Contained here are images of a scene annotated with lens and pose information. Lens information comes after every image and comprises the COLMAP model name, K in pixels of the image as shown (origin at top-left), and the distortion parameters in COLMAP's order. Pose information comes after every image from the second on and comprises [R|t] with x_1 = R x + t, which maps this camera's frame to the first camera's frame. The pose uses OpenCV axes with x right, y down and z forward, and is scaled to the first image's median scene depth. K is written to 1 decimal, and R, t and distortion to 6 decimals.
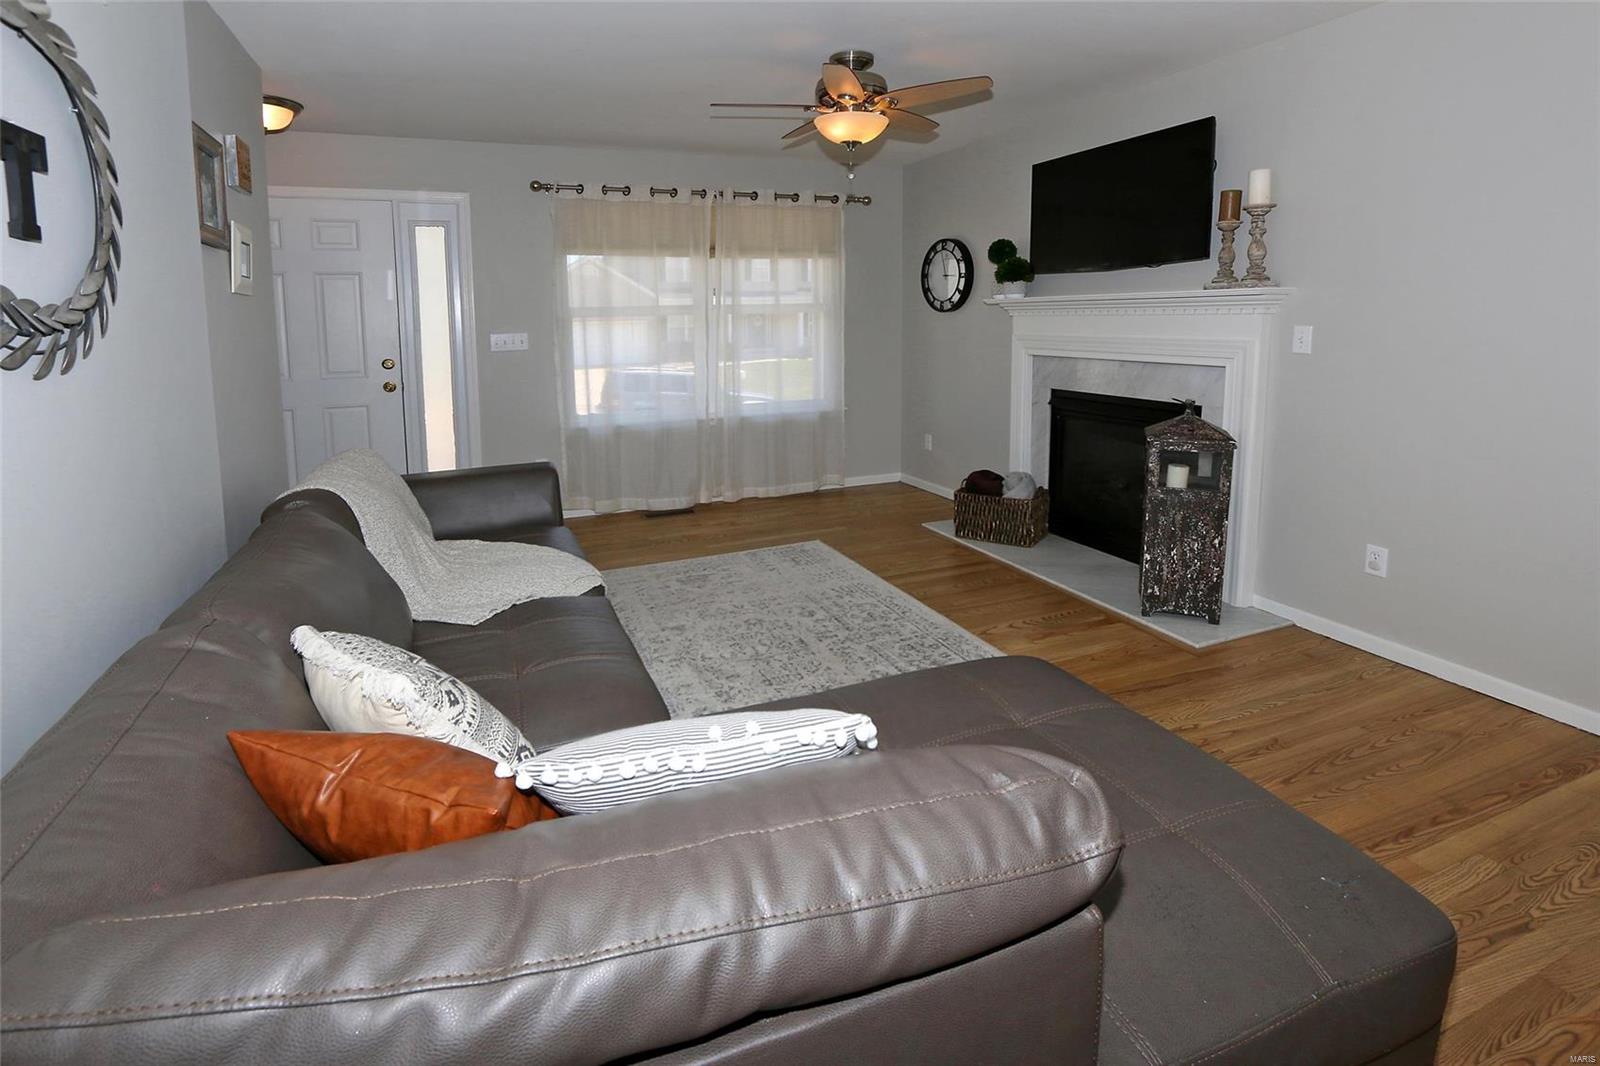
lens RADIAL K [[785.8, 0, 780.1], [0, 785.8, 418.7], [0, 0, 1]] dist [-0.012880, 0.001388]
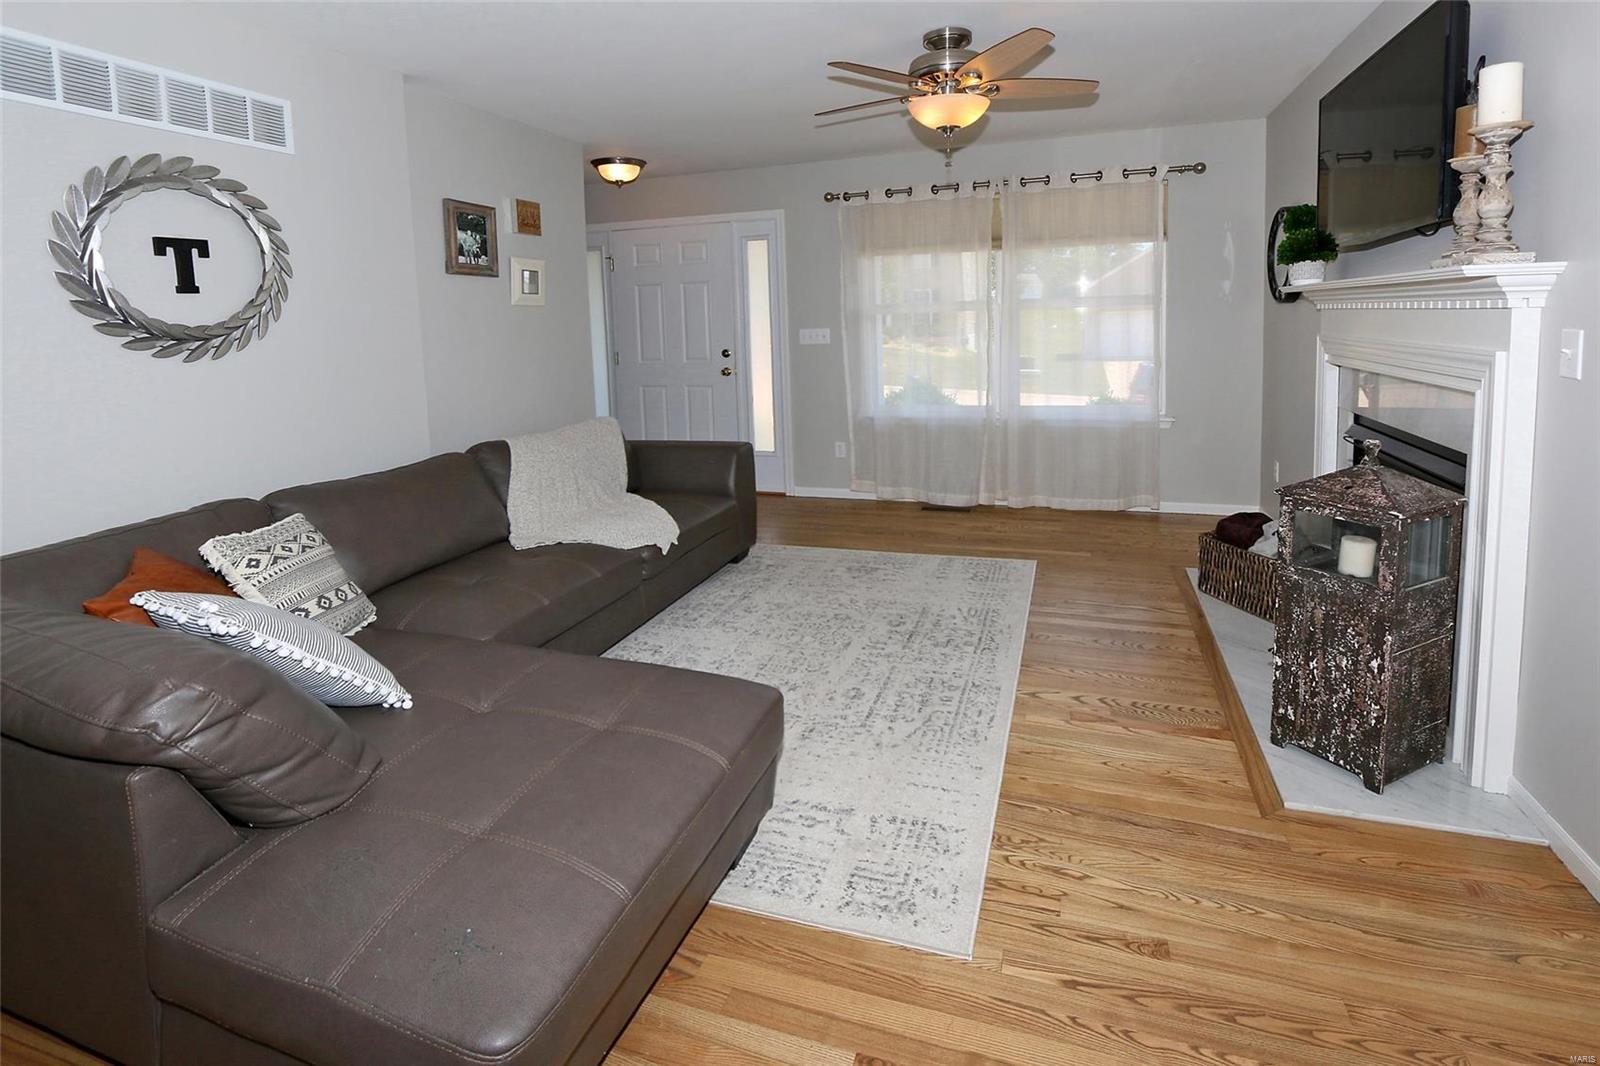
lens RADIAL K [[785.8, 0, 803.4], [0, 785.8, 412.4], [0, 0, 1]] dist [-0.012880, 0.001388]
pose [[0.749492, 0.073210, -0.657952, 0.505898], [-0.068374, 0.997112, 0.033061, -0.031270], [0.658473, 0.020208, 0.752333, 0.170709]]
